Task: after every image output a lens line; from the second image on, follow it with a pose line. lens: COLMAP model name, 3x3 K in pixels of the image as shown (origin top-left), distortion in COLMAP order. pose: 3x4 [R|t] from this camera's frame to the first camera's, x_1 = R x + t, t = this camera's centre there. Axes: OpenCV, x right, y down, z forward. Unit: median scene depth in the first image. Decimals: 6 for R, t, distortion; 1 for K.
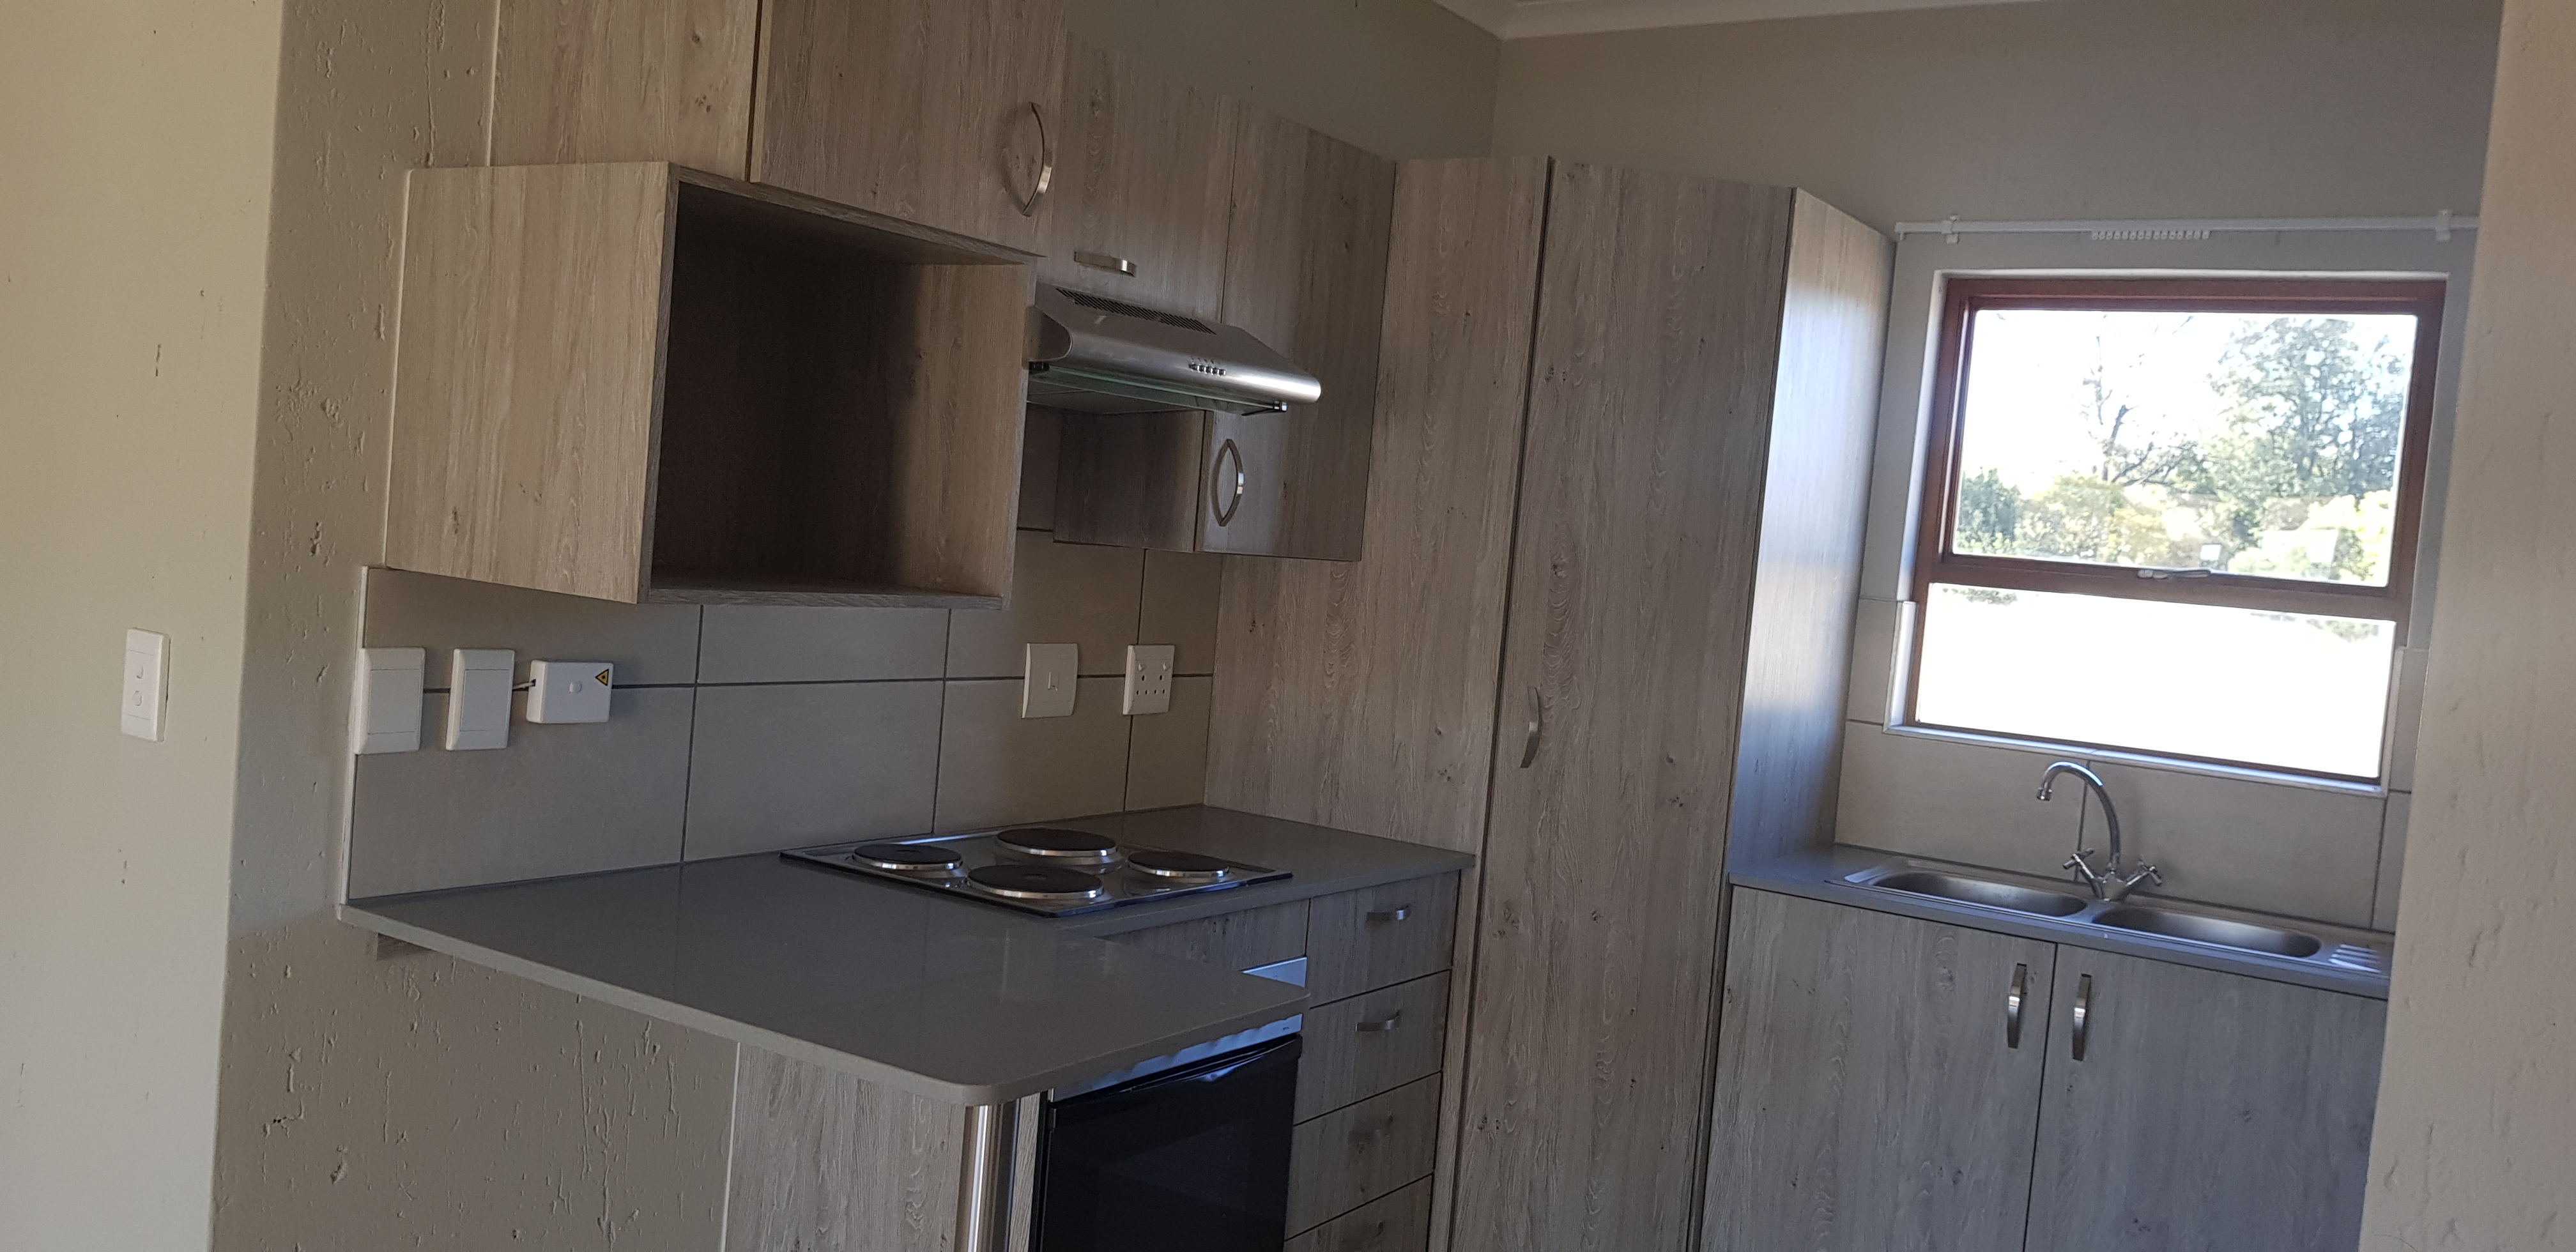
lens RADIAL K [[1992.7, 0, 1257.9], [0, 1992.7, 609.9], [0, 0, 1]] dist [0.058132, -0.101629]
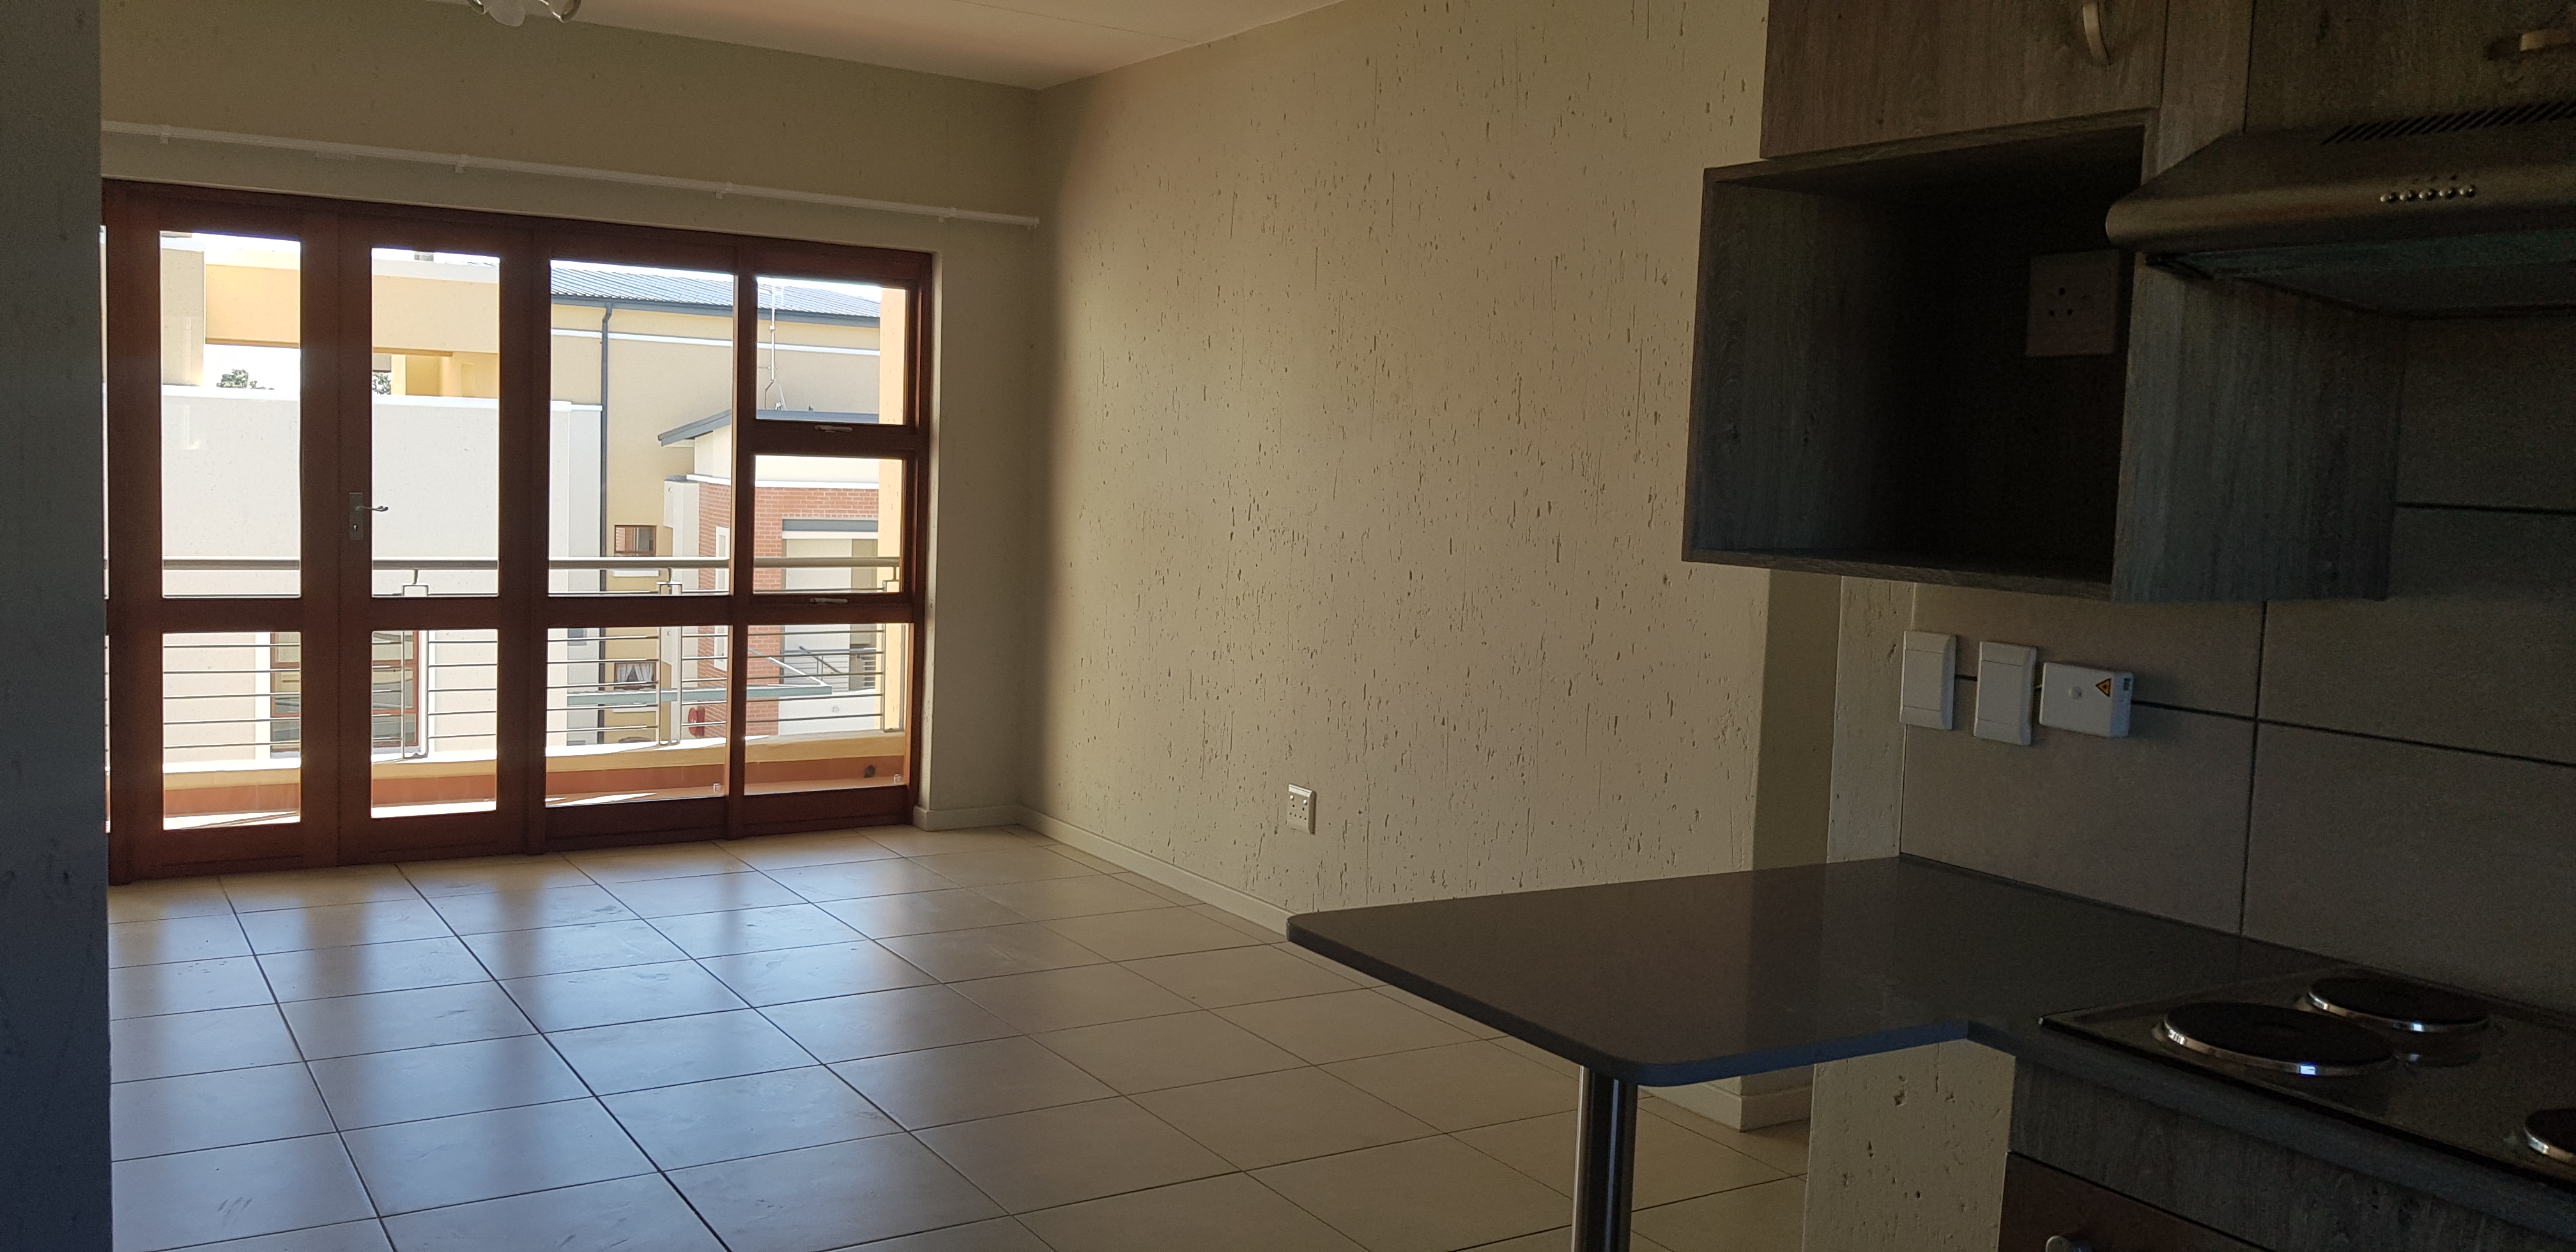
lens RADIAL K [[1992.7, 0, 1300.6], [0, 1992.7, 604.5], [0, 0, 1]] dist [0.058132, -0.101629]
pose [[-0.392673, -0.030405, -0.919176, 0.609951], [-0.111588, 0.993644, 0.014802, 0.021473], [0.912883, 0.108382, -0.393570, 0.934137]]
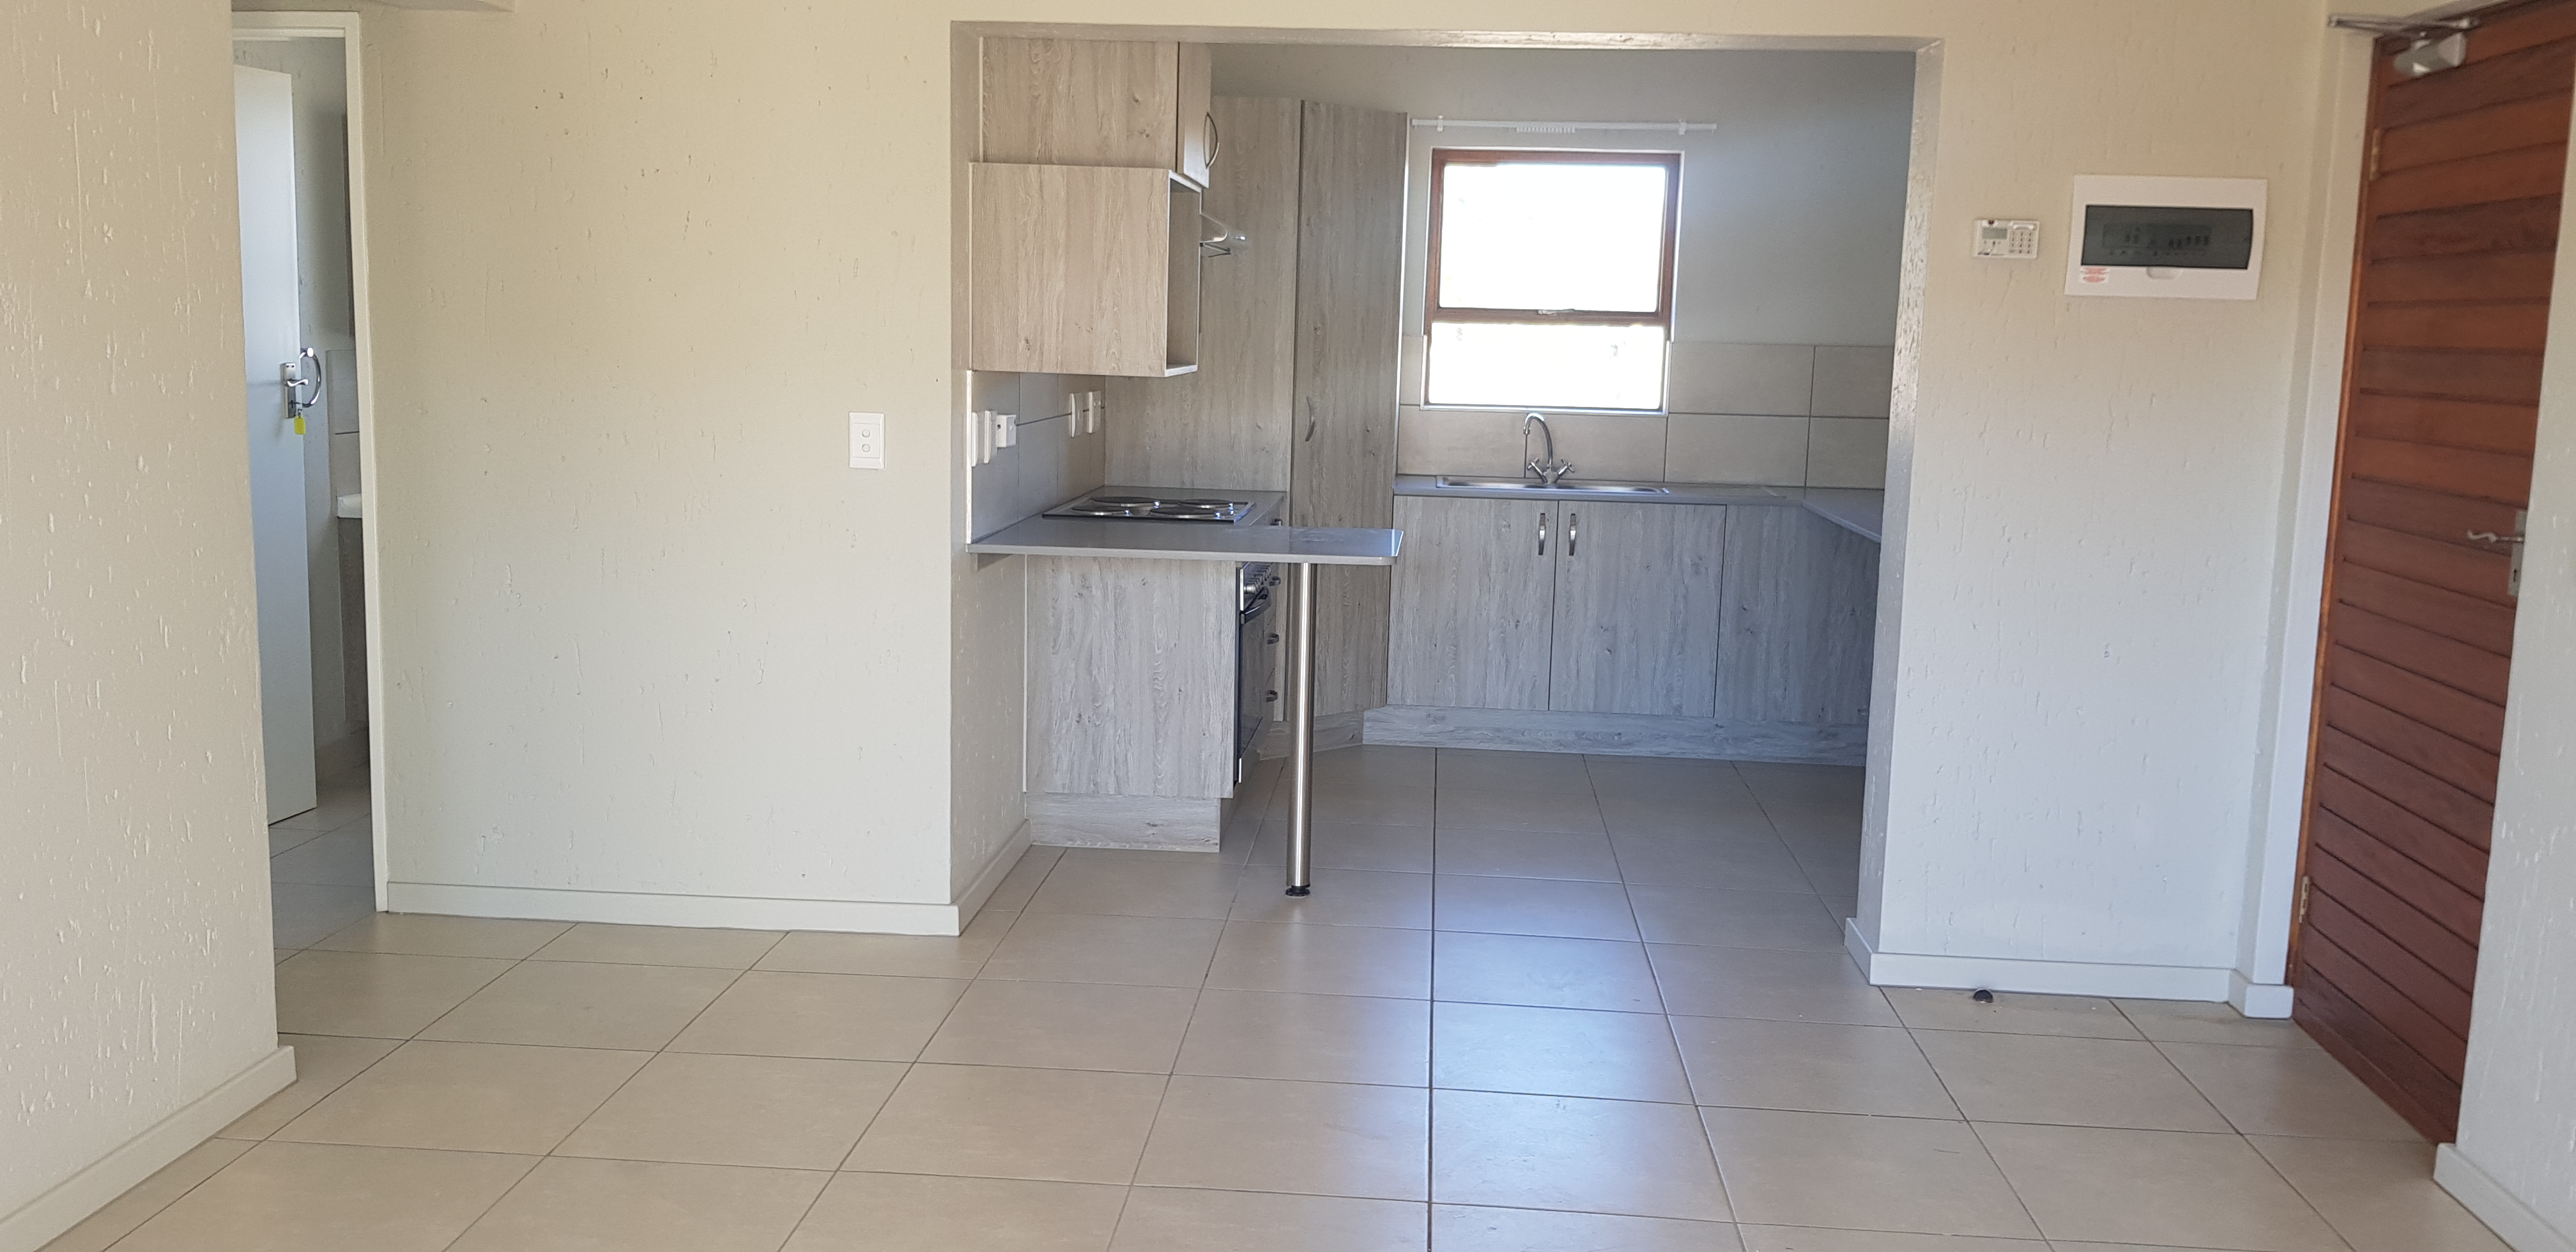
lens RADIAL K [[1992.7, 0, 1285.1], [0, 1992.7, 603.2], [0, 0, 1]] dist [0.058132, -0.101629]
pose [[0.869309, -0.130505, 0.476729, -0.933635], [0.068830, 0.987078, 0.144702, -0.047718], [-0.489454, -0.092978, 0.867058, -0.708767]]
